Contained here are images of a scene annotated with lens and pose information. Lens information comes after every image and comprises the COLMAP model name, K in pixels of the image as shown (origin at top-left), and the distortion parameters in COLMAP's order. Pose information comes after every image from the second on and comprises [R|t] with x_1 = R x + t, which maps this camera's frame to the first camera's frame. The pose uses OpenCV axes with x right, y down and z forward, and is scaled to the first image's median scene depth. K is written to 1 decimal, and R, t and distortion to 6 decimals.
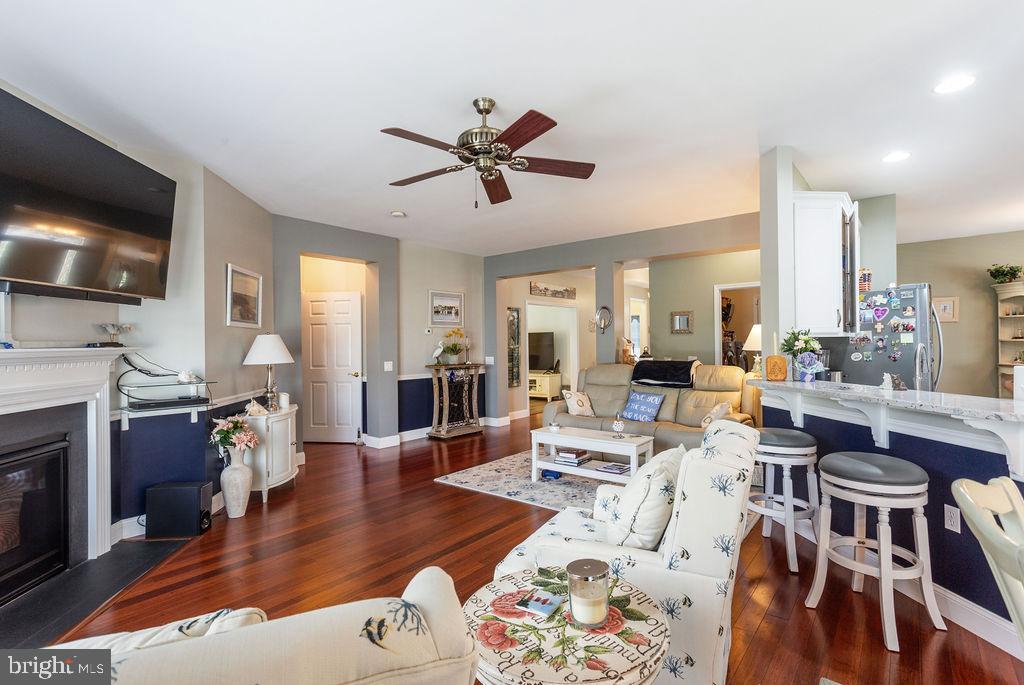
lens RADIAL K [[490.3, 0, 514.1], [0, 490.3, 339.1], [0, 0, 1]] dist [-0.001692, 0.002346]
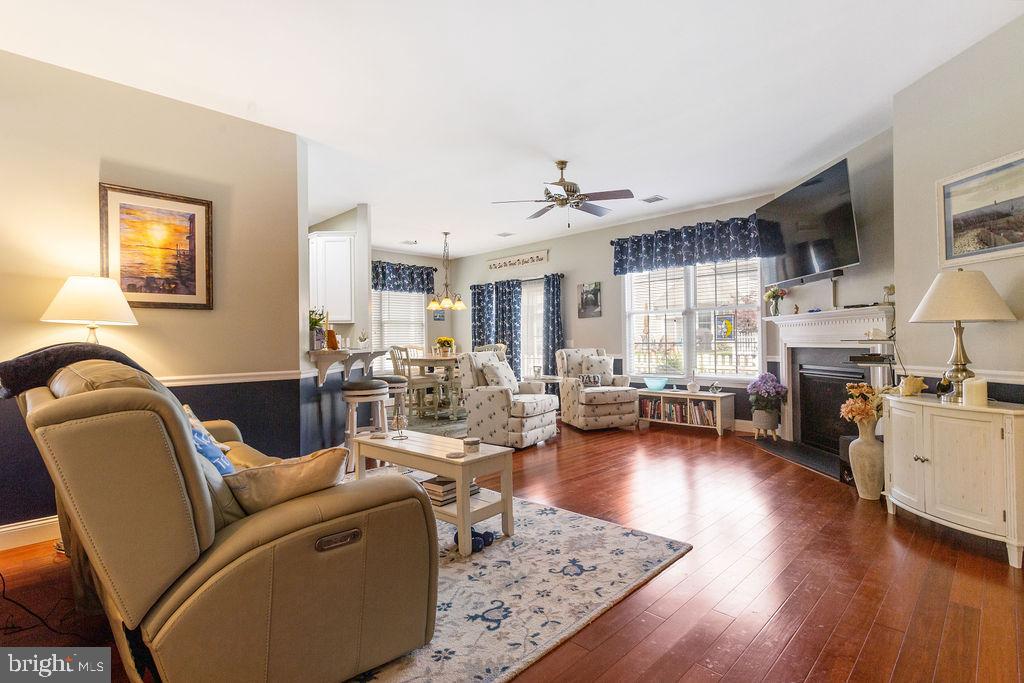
lens RADIAL K [[490.3, 0, 512.2], [0, 490.3, 333.4], [0, 0, 1]] dist [-0.001692, 0.002346]
pose [[-0.994890, 0.024755, 0.097879, -0.025272], [0.022557, 0.999469, -0.023501, 0.062519], [-0.098409, -0.021173, -0.994921, 1.613655]]
